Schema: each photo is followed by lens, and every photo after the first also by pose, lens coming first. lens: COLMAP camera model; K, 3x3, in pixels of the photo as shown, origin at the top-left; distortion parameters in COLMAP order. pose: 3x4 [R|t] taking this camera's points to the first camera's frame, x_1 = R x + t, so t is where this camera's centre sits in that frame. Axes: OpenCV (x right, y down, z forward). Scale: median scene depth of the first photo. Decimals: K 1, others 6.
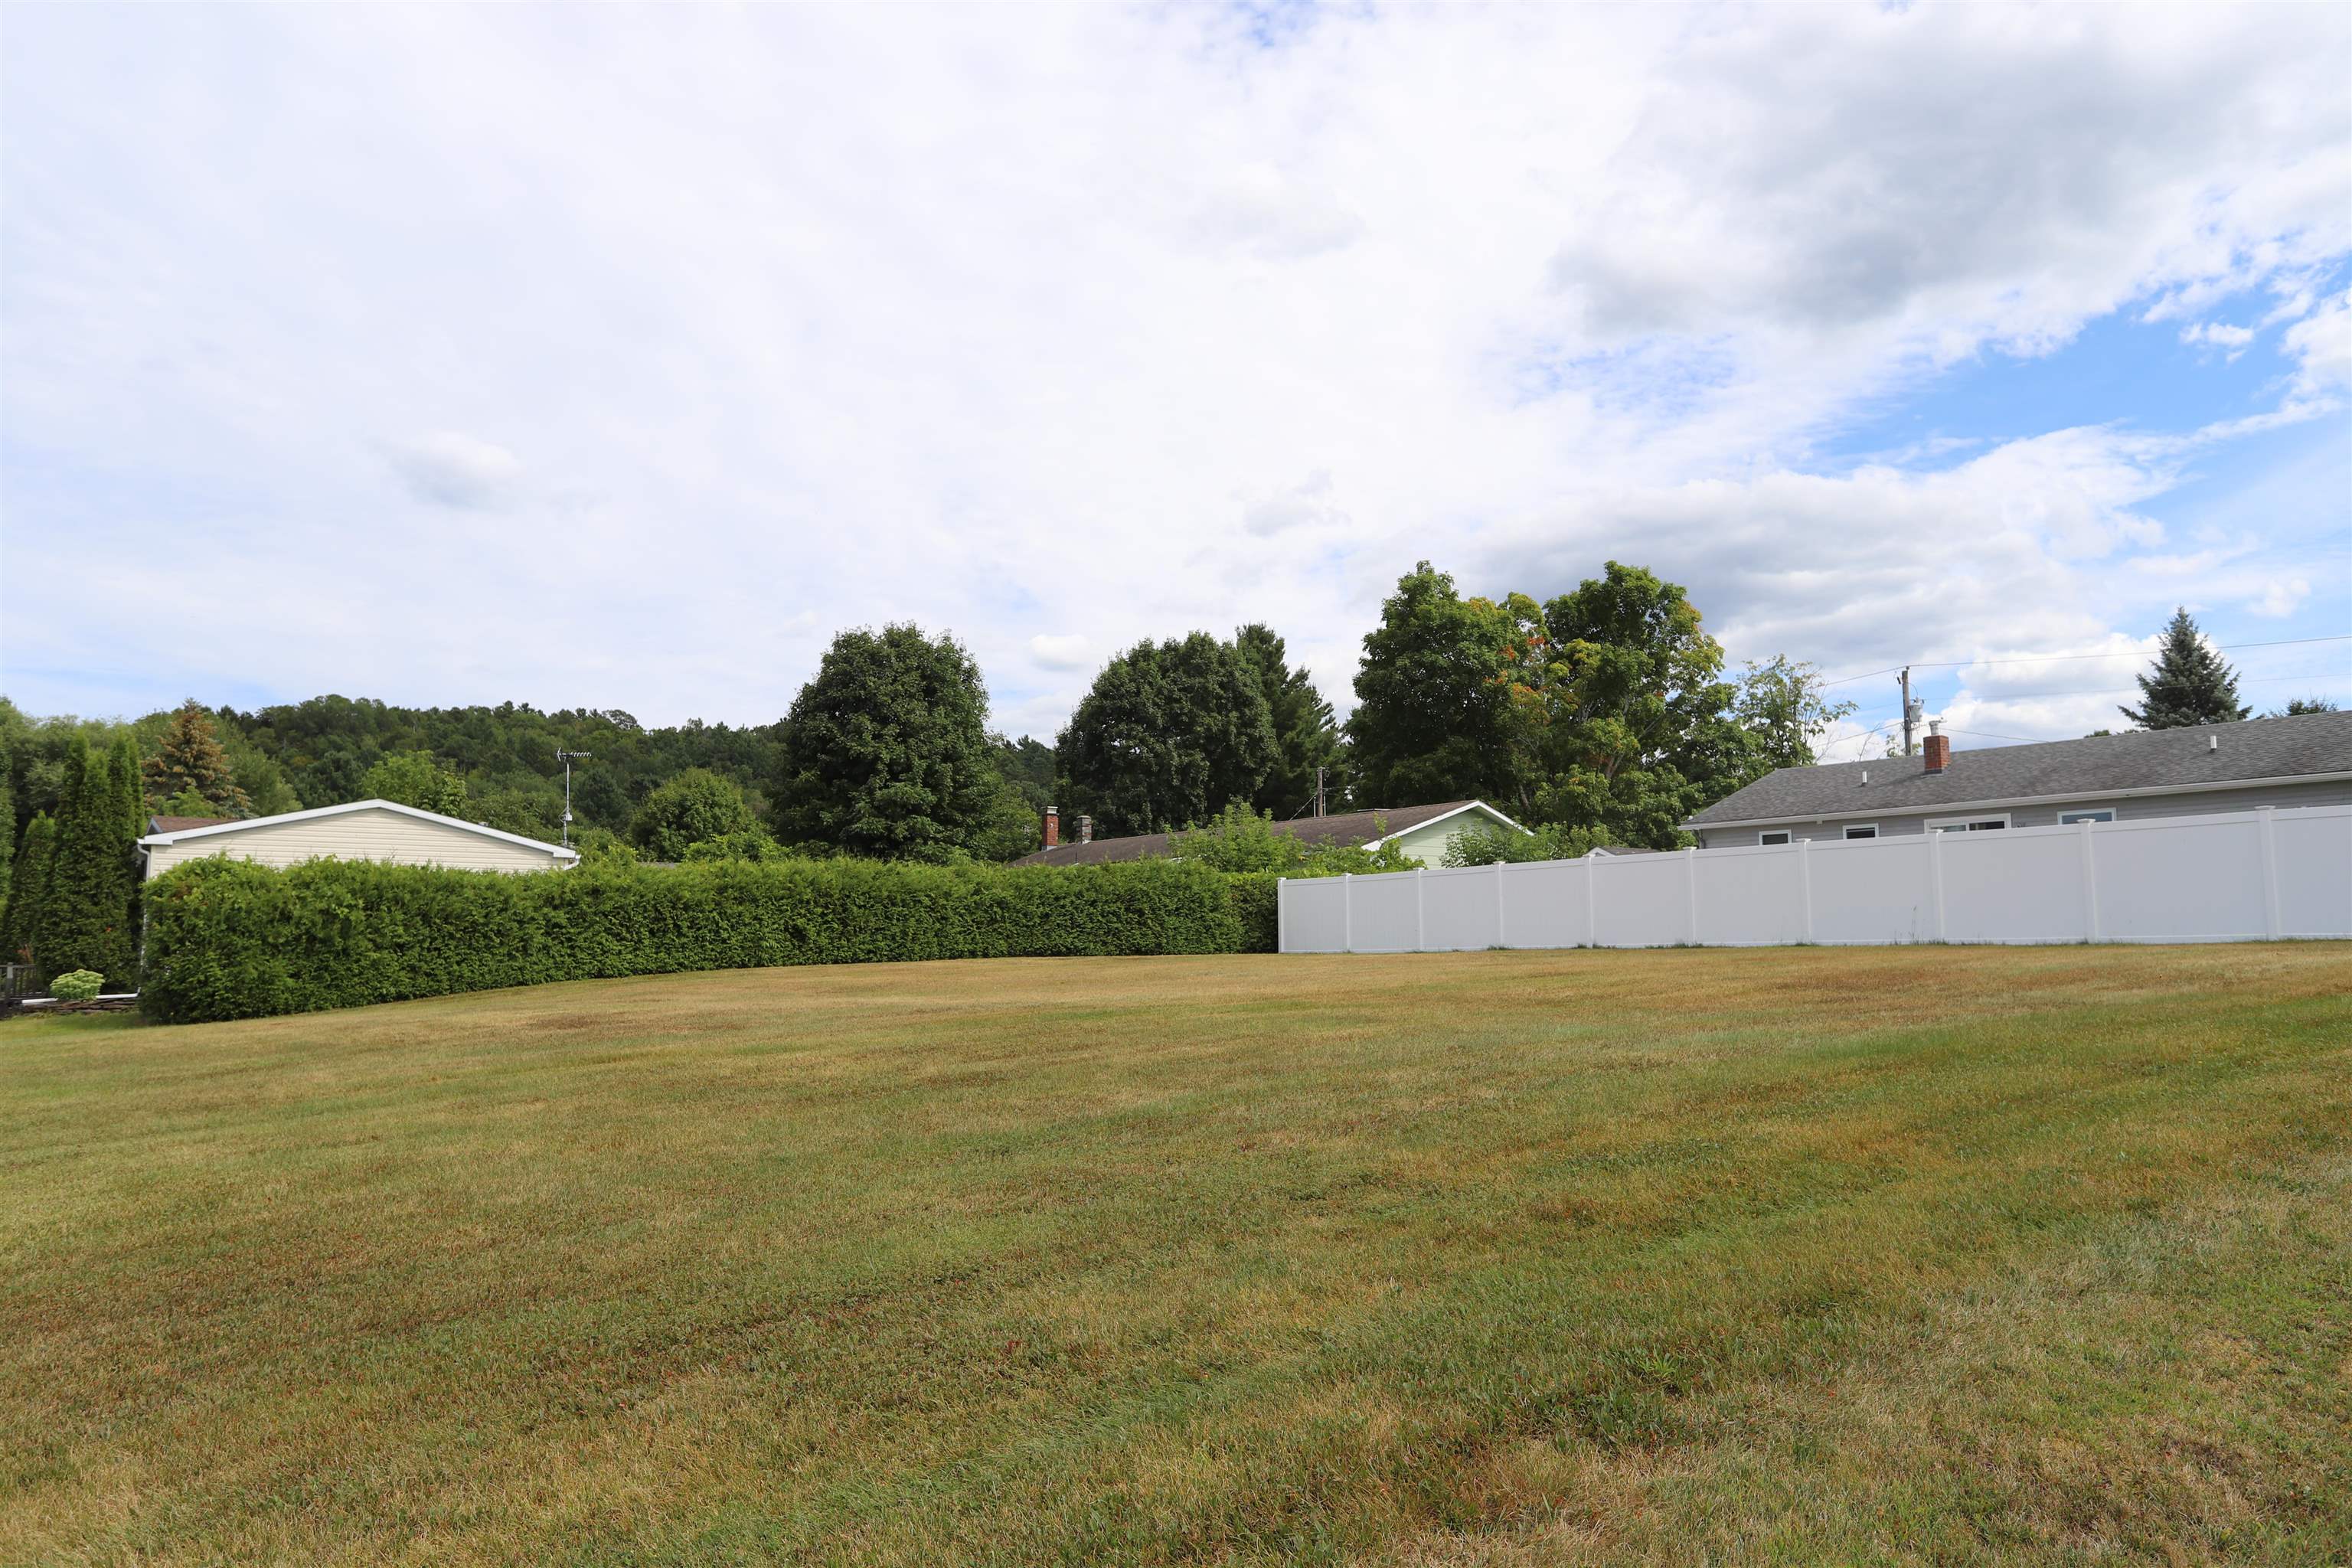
lens RADIAL K [[1721.9, 0, 1212.1], [0, 1721.9, 732.8], [0, 0, 1]] dist [-0.055611, 0.079067]
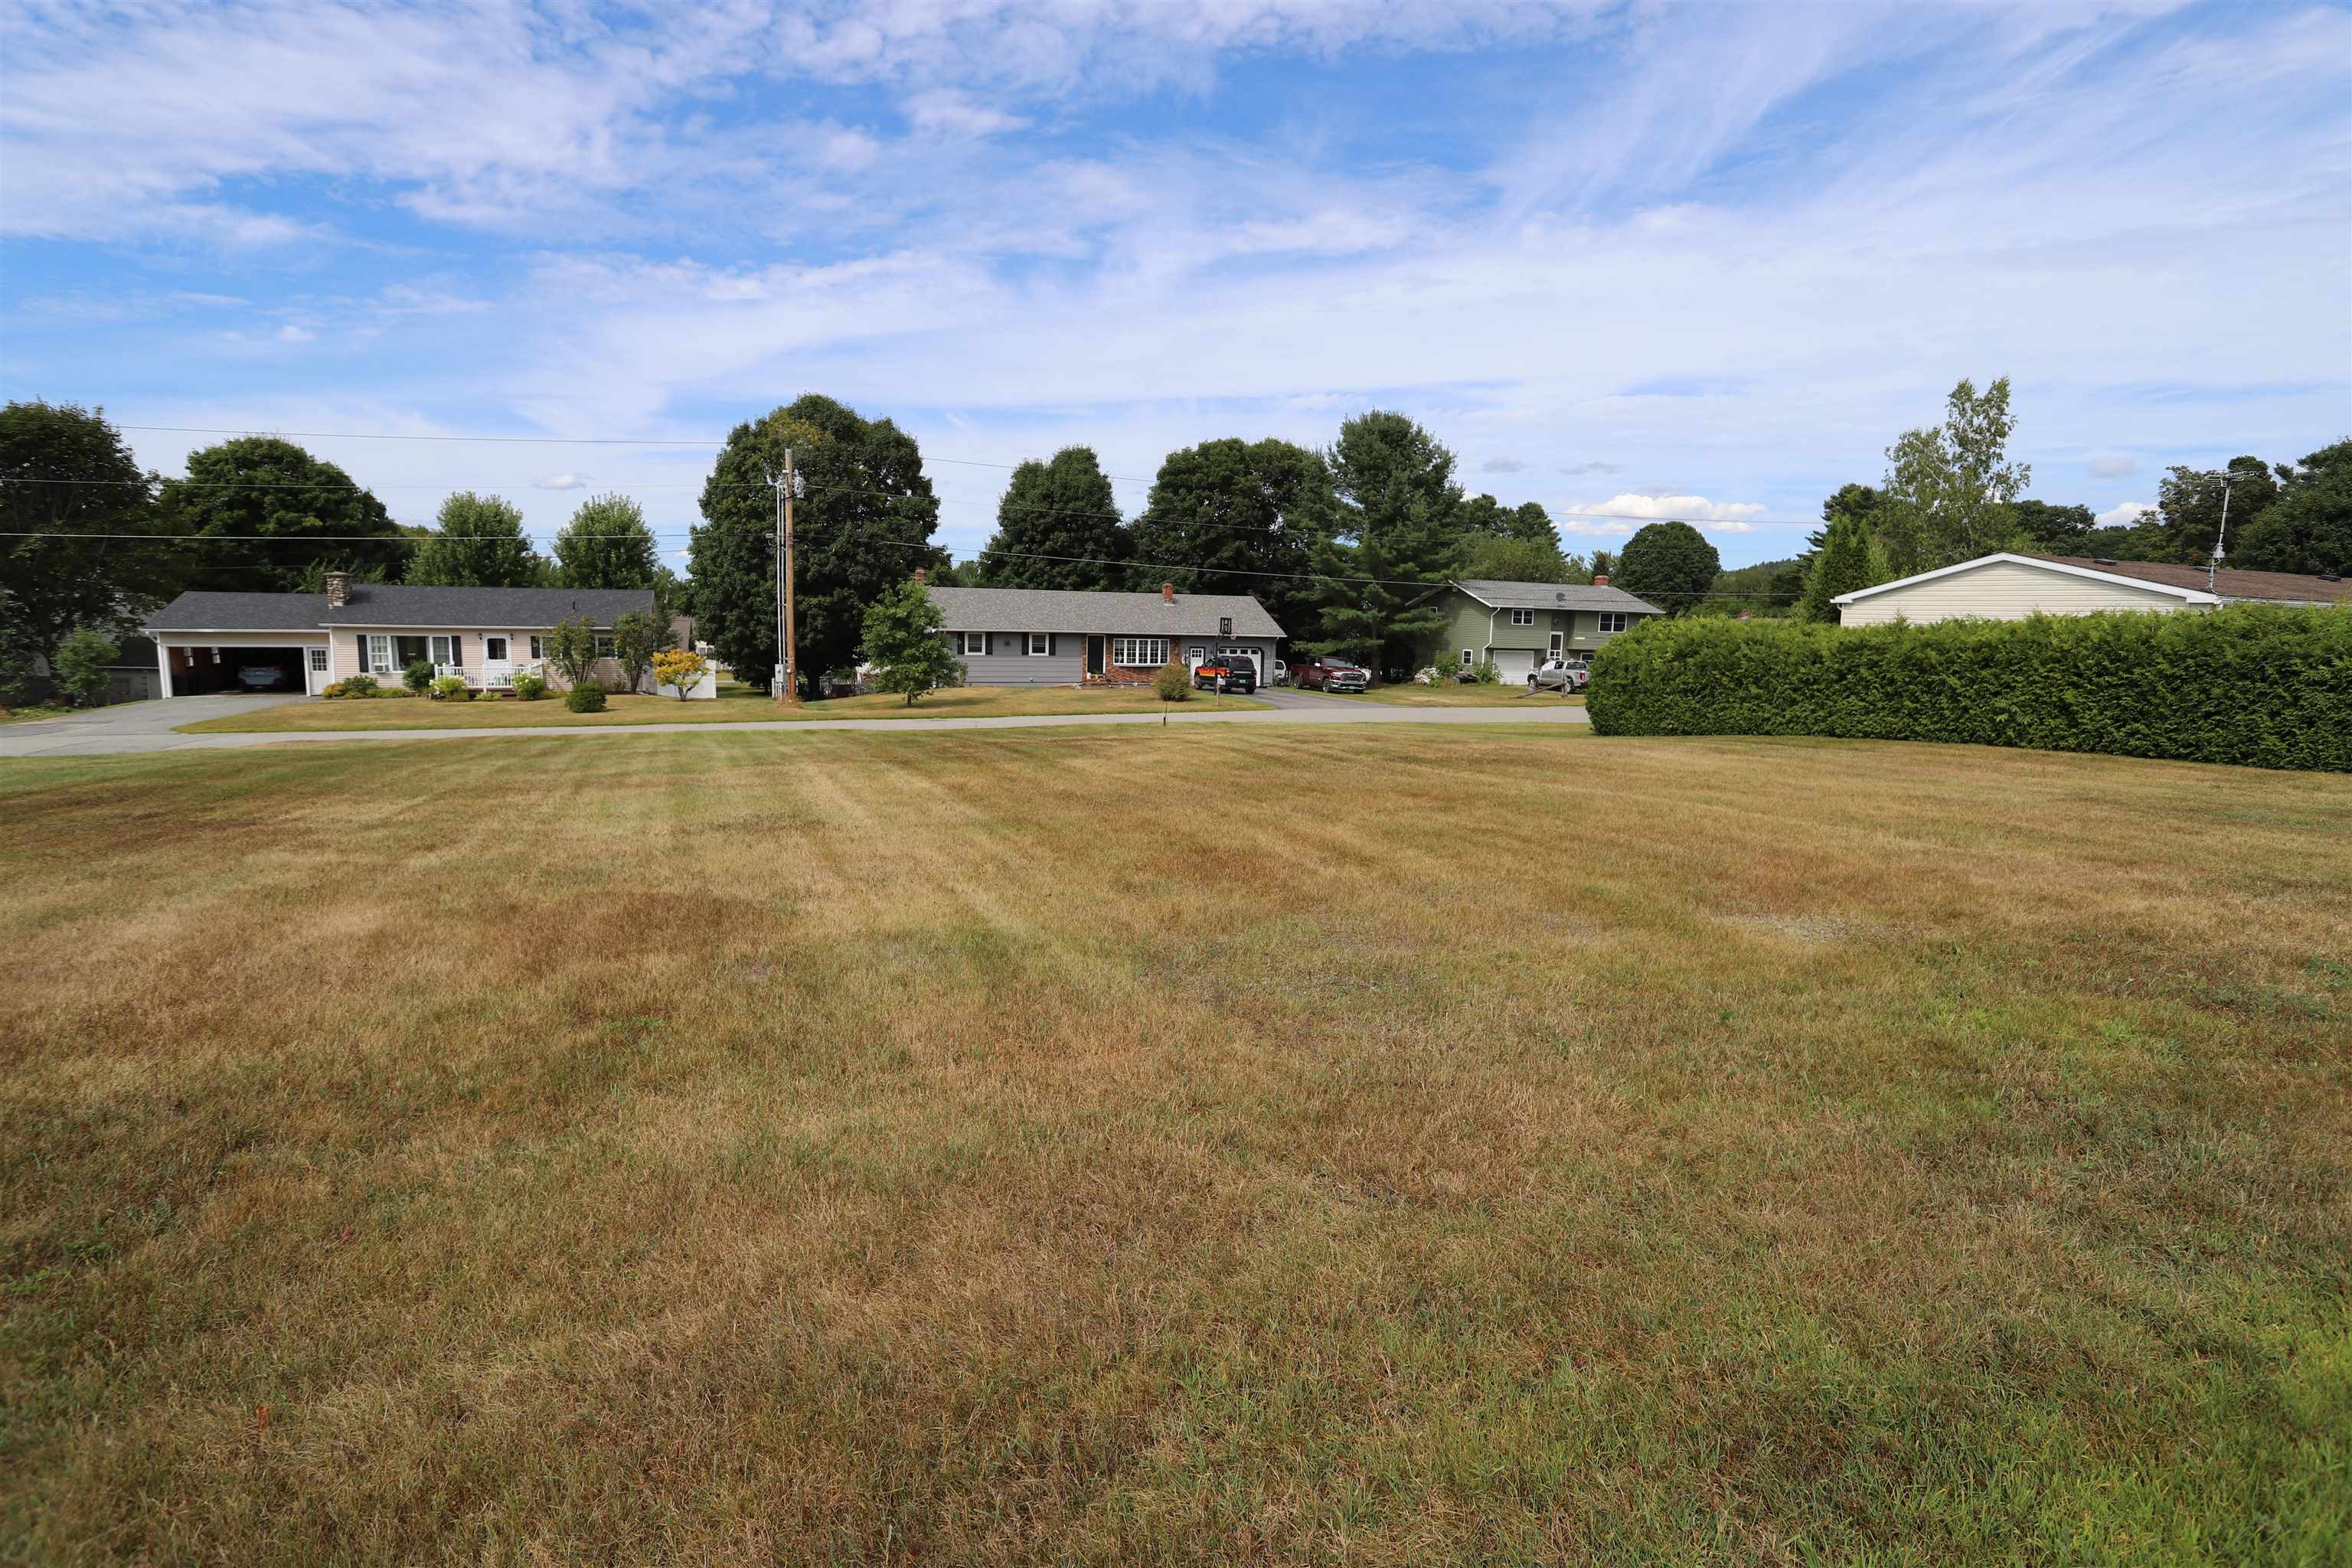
lens RADIAL K [[1172.9, 0, 1180.2], [0, 1172.9, 725.0], [0, 0, 1]] dist [-0.066696, 0.037014]
pose [[-0.323603, 0.088452, -0.942049, 0.163829], [0.103449, 0.992960, 0.057696, 0.024667], [0.940521, -0.078783, -0.330476, 0.362377]]
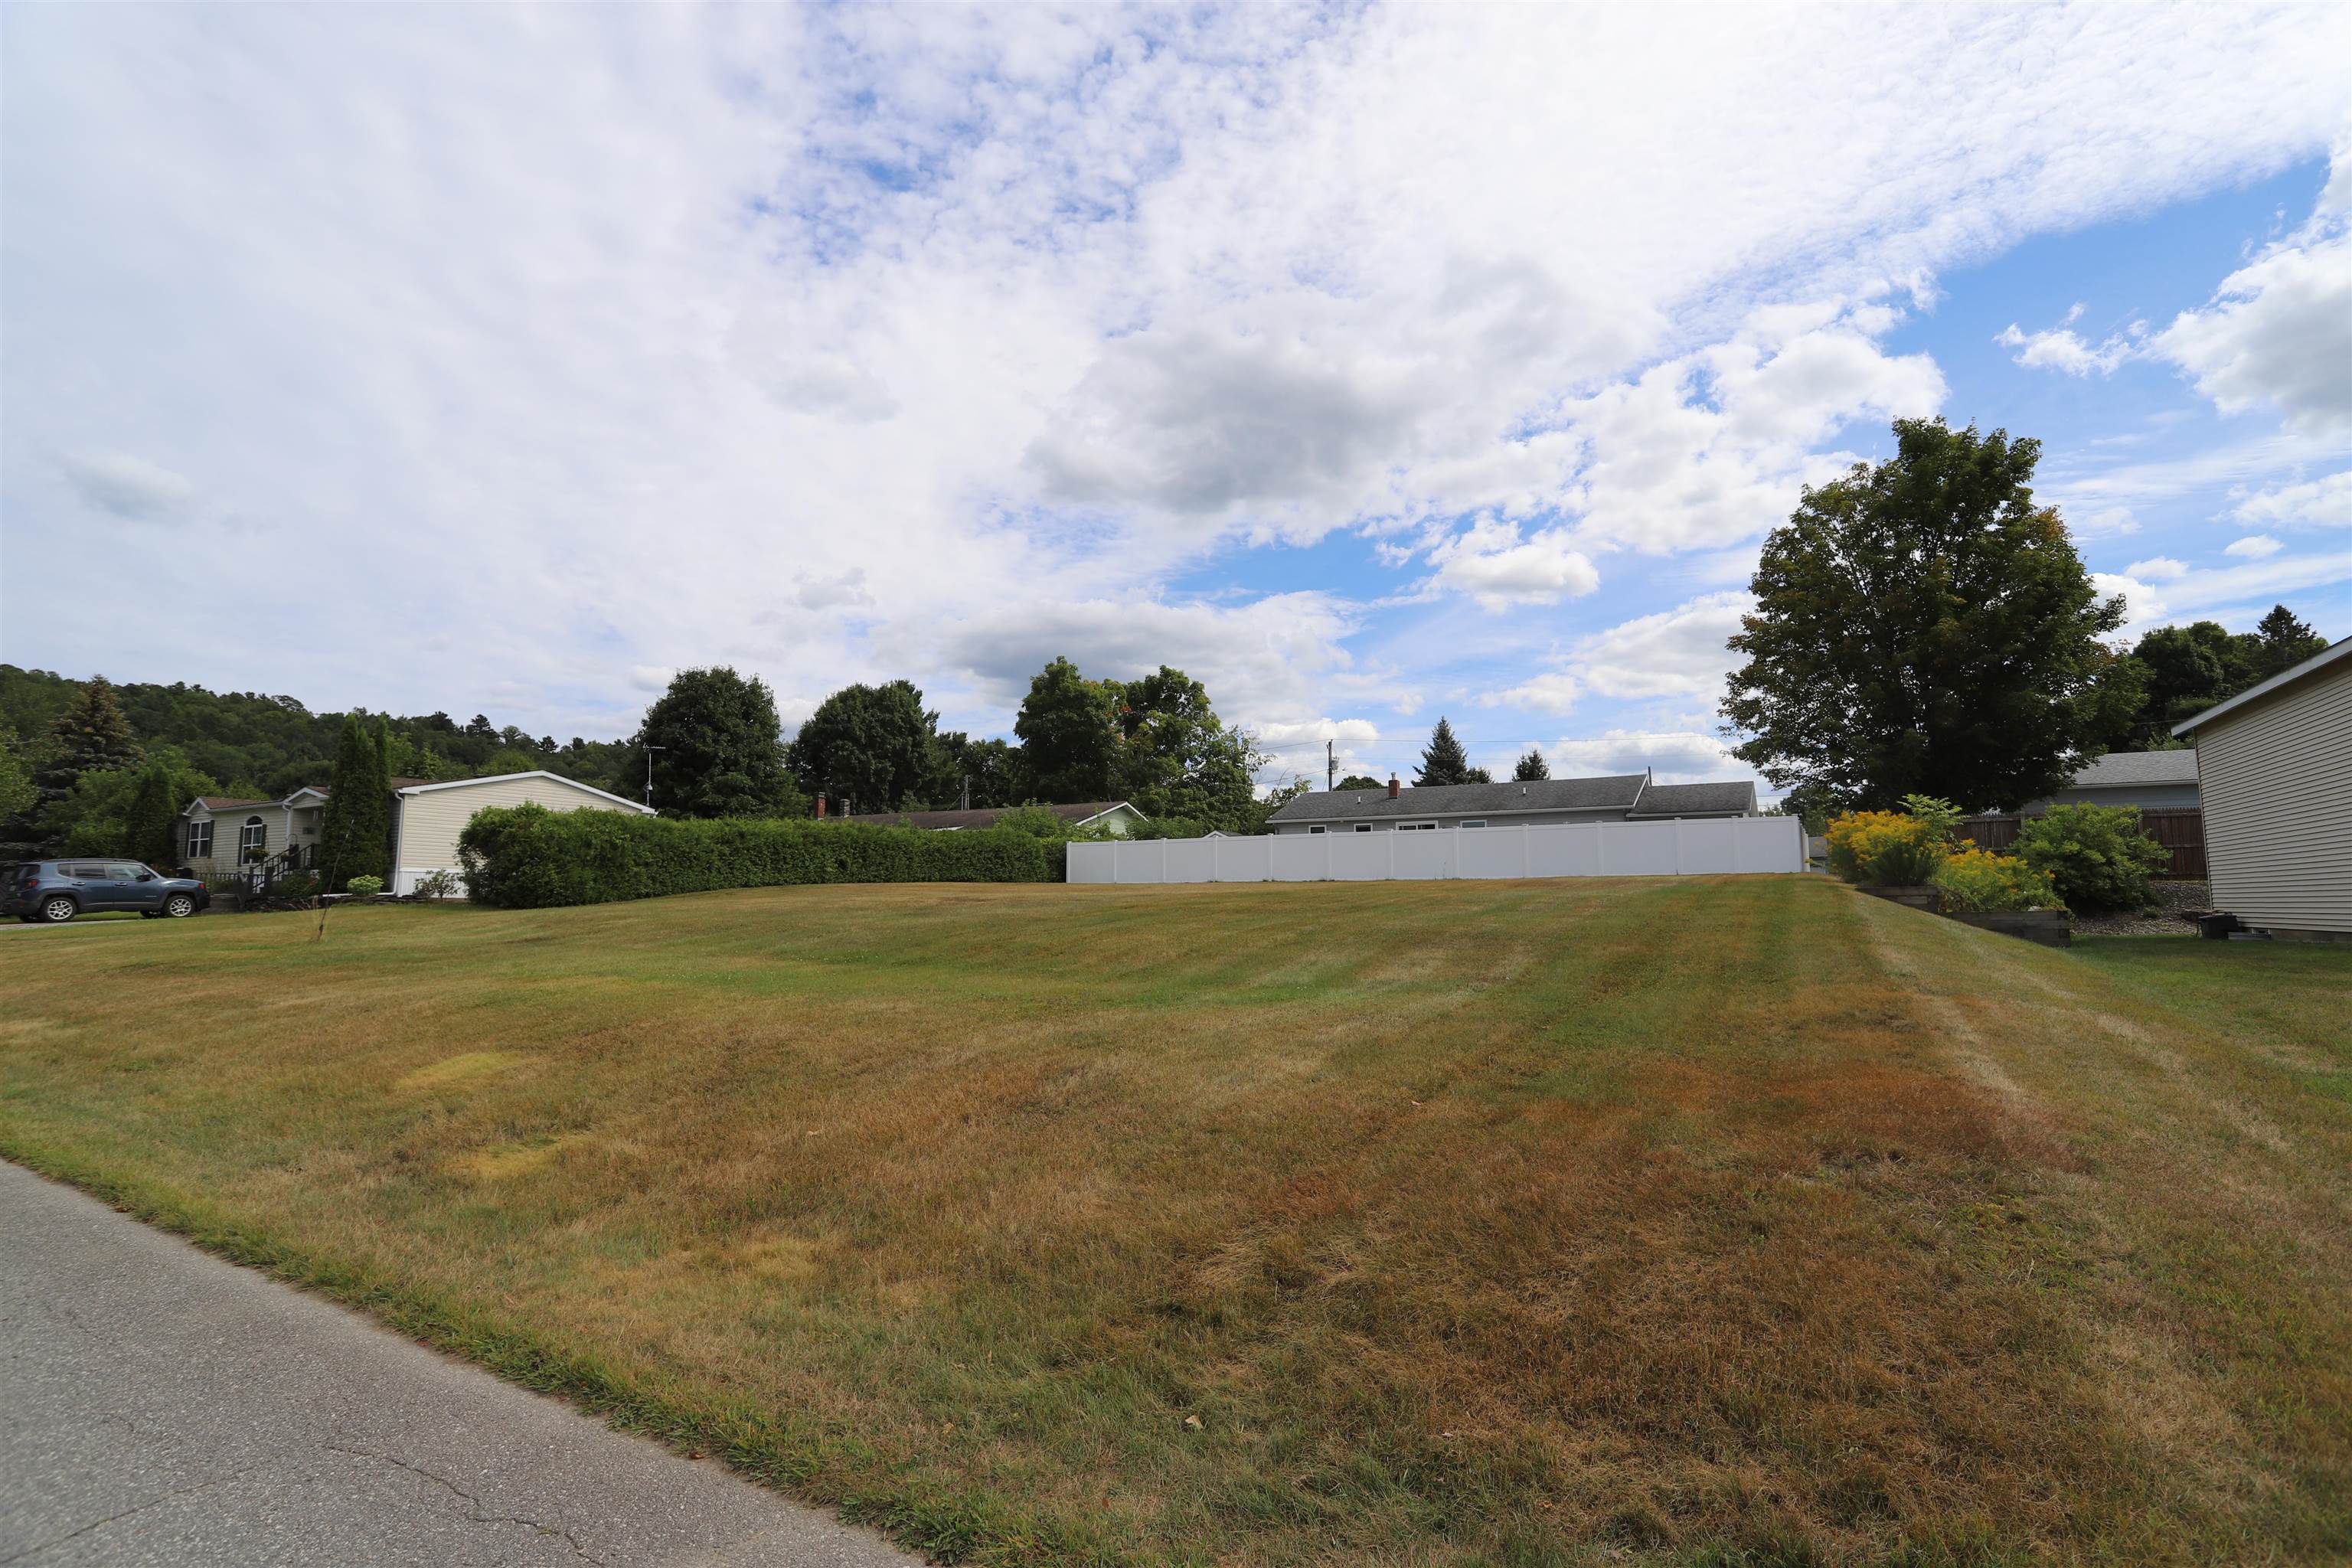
lens RADIAL K [[1148.0, 0, 1208.2], [0, 1148.0, 780.7], [0, 0, 1]] dist [-0.064061, 0.020916]
pose [[0.922902, 0.051737, 0.381544, -0.154937], [-0.060139, 0.998139, 0.010120, 0.000887], [-0.380310, -0.032285, 0.924295, -0.077700]]
